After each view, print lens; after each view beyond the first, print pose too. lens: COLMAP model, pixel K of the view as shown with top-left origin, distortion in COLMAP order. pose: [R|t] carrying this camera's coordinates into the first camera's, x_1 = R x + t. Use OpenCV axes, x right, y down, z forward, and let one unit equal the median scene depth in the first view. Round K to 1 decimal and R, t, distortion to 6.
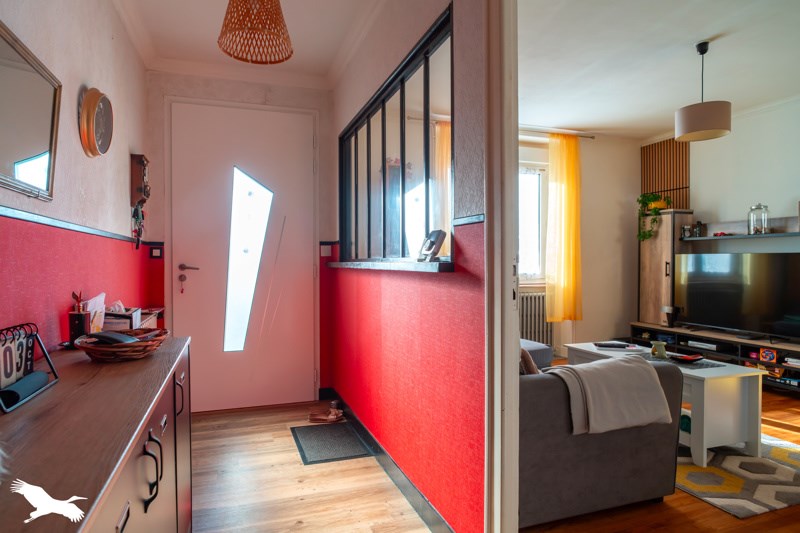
lens RADIAL K [[448.9, 0, 400.0], [0, 448.9, 266.5], [0, 0, 1]] dist [0.023359, -0.000596]
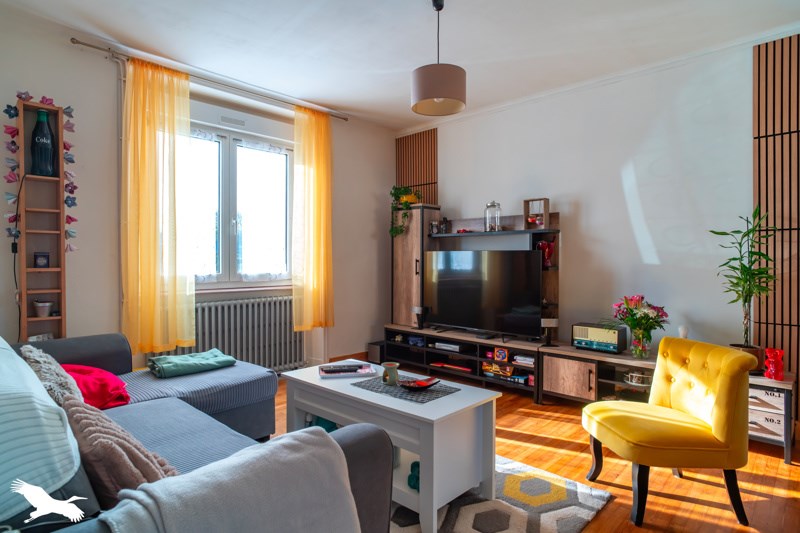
lens RADIAL K [[448.9, 0, 400.0], [0, 448.9, 266.5], [0, 0, 1]] dist [0.023359, -0.000596]
pose [[0.895444, -0.007475, 0.445111, 0.142289], [0.005403, 0.999968, 0.005923, -0.001172], [-0.445141, -0.002899, 0.895456, 0.179070]]
